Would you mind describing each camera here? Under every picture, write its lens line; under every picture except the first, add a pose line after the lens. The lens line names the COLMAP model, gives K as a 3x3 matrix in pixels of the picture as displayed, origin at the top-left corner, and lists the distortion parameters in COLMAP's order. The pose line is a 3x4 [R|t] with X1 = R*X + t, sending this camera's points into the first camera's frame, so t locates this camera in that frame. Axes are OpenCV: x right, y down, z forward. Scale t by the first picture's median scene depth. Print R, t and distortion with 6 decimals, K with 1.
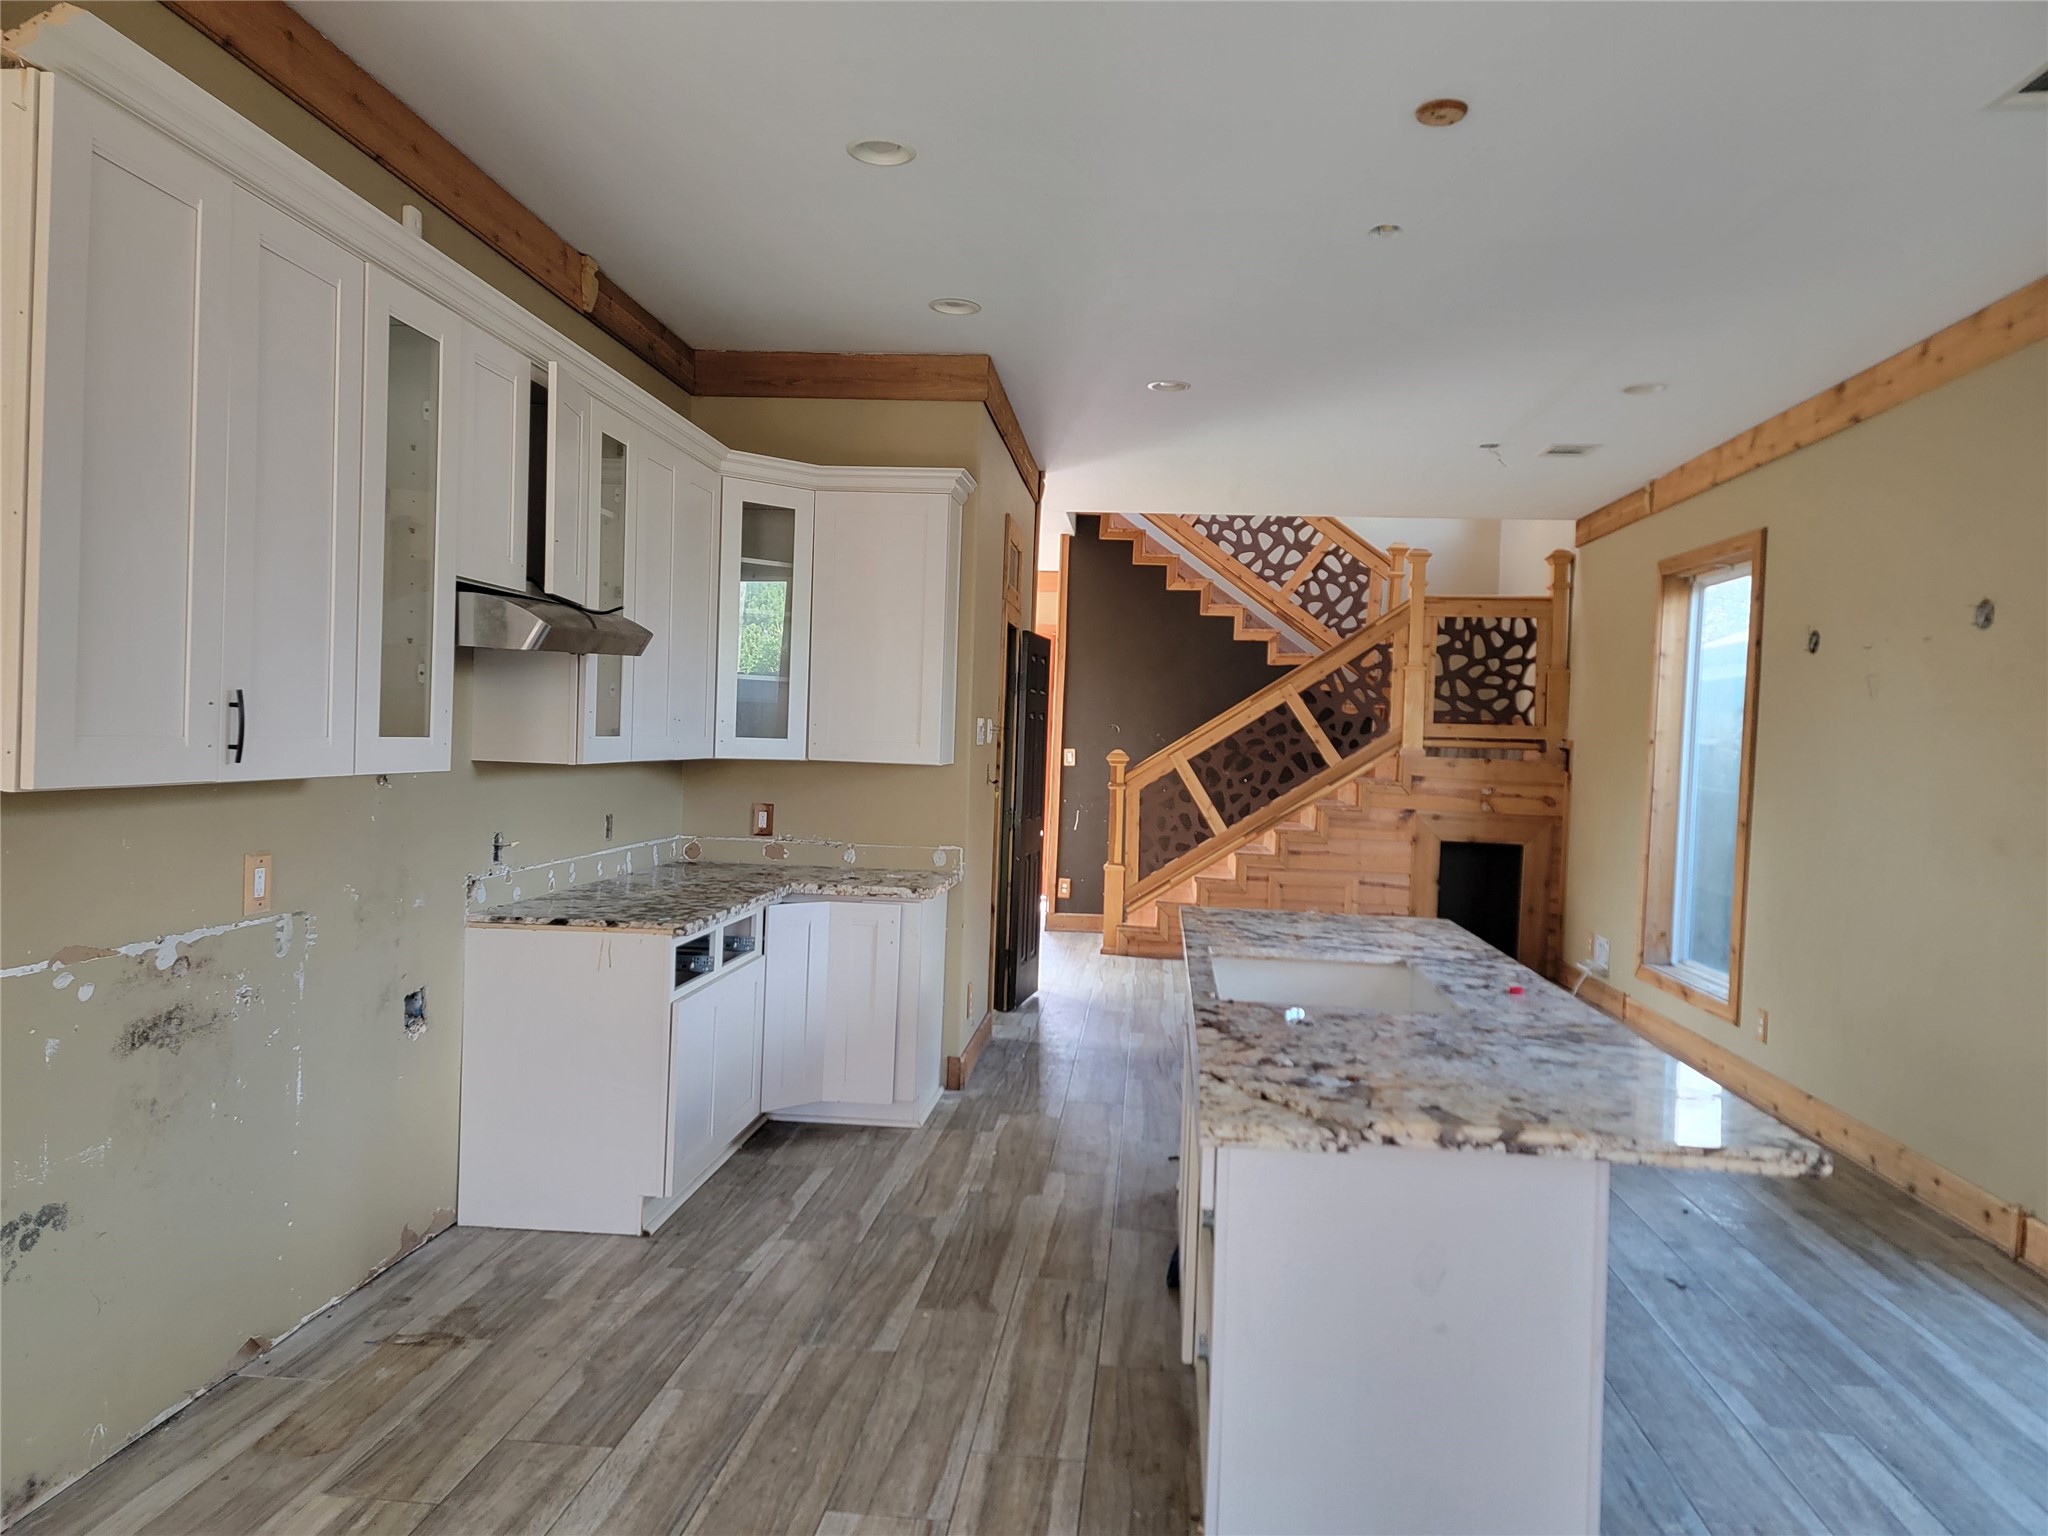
lens RADIAL K [[1432.5, 0, 1024.0], [0, 1432.5, 768.0], [0, 0, 1]] dist [0.001757, -0.000481]
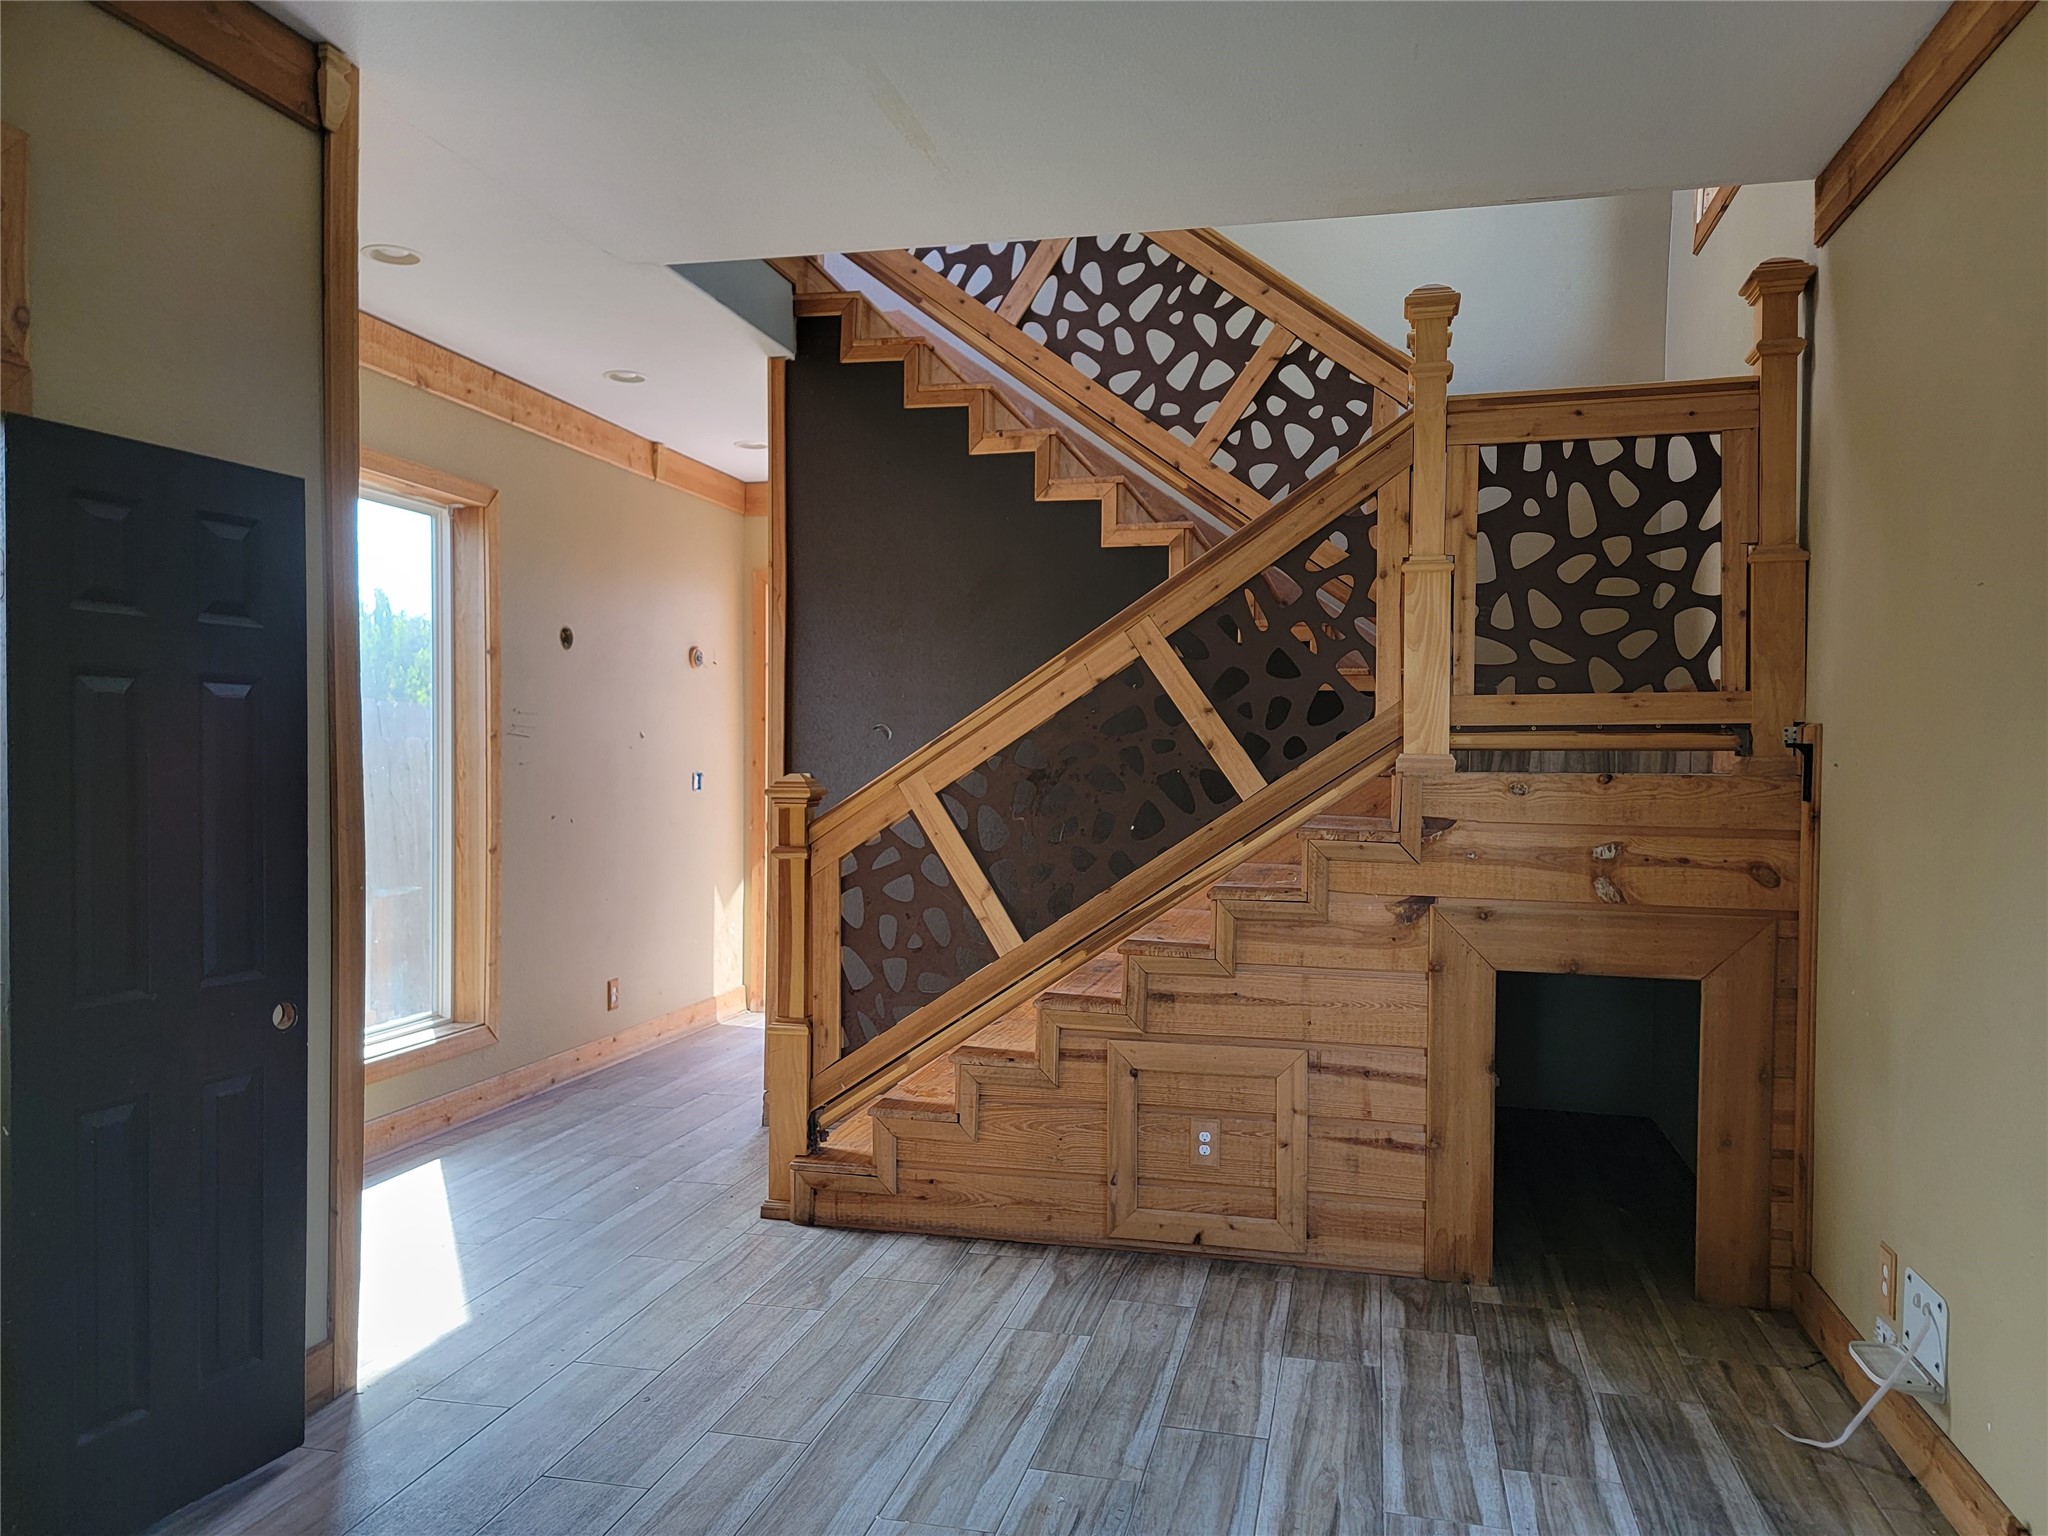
lens RADIAL K [[1558.2, 0, 1028.9], [0, 1558.2, 781.6], [0, 0, 1]] dist [0.027840, -0.004537]
pose [[0.992577, -0.023824, -0.119258, 0.207207], [0.022329, 0.999655, -0.013859, -0.001546], [0.119547, 0.011093, 0.992767, 0.518422]]
